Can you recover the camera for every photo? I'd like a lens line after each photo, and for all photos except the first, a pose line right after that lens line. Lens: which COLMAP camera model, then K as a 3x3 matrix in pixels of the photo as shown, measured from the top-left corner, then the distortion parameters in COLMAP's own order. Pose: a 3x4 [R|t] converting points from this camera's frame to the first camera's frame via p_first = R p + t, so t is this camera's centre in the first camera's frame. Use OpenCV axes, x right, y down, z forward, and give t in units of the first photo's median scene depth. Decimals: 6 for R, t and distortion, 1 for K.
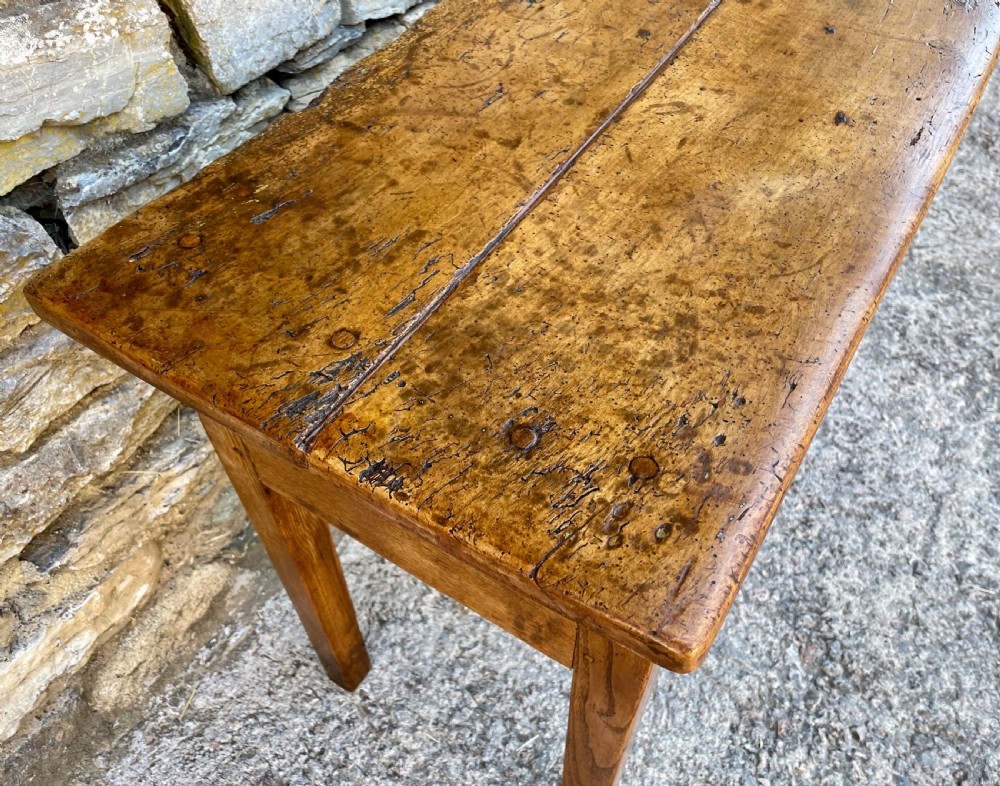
lens RADIAL K [[806.5, 0, 486.8], [0, 806.5, 393.5], [0, 0, 1]] dist [0.080595, -0.120579]
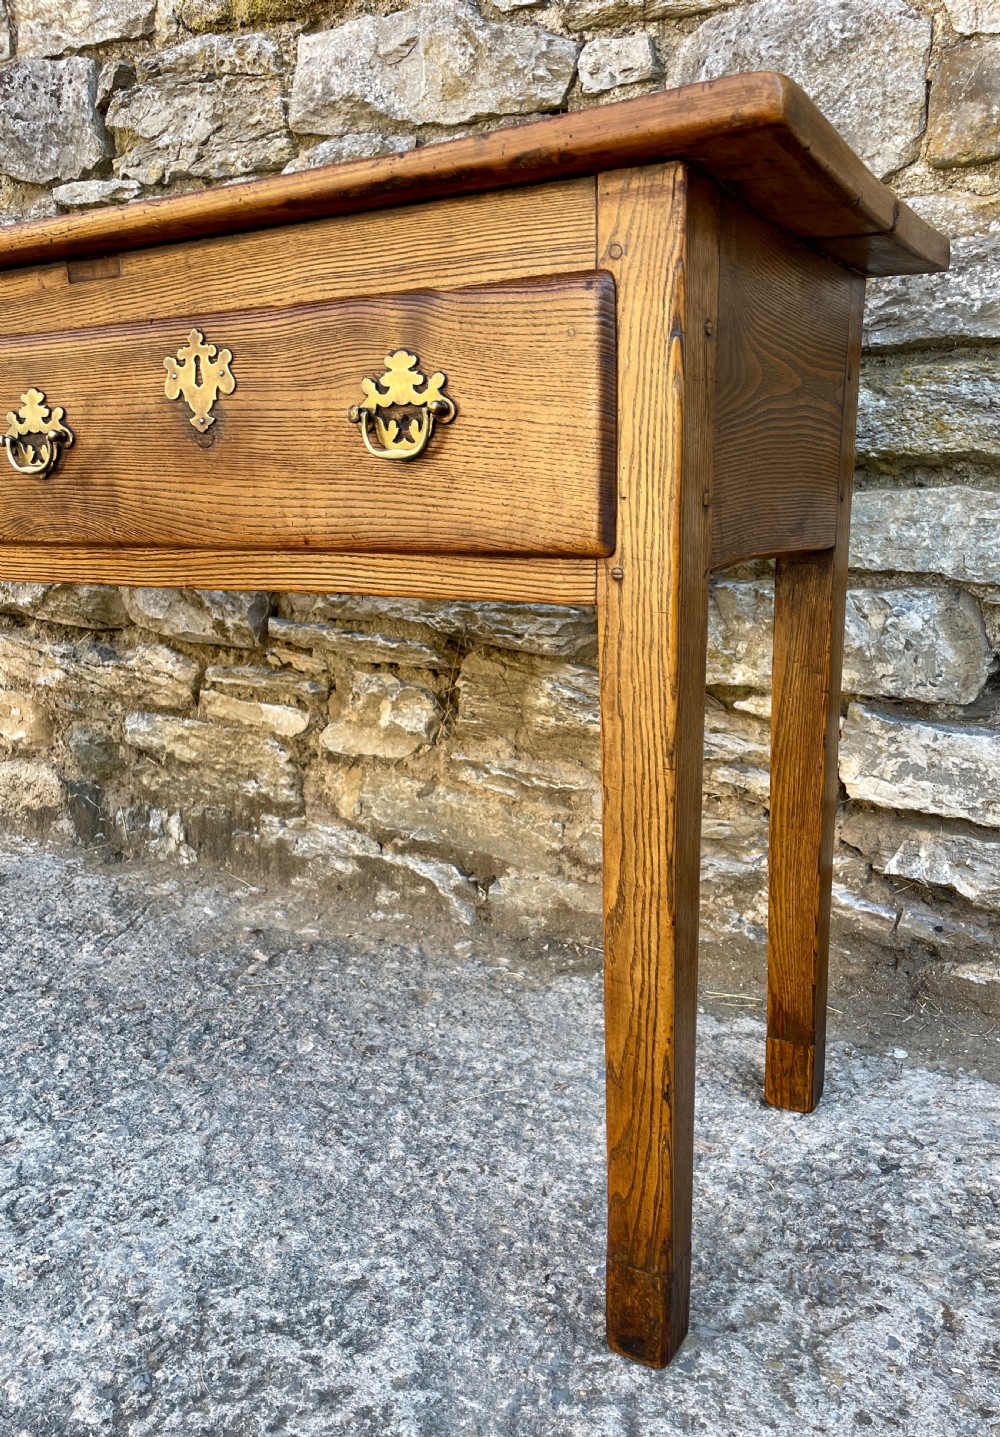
lens RADIAL K [[1125.1, 0, 540.3], [0, 1125.1, 737.3], [0, 0, 1]] dist [0.086789, -0.122669]
pose [[0.070637, 0.239255, -0.968384, 1.001864], [-0.763690, 0.637506, 0.101800, -0.411688], [0.641707, 0.732354, 0.227749, 0.779237]]
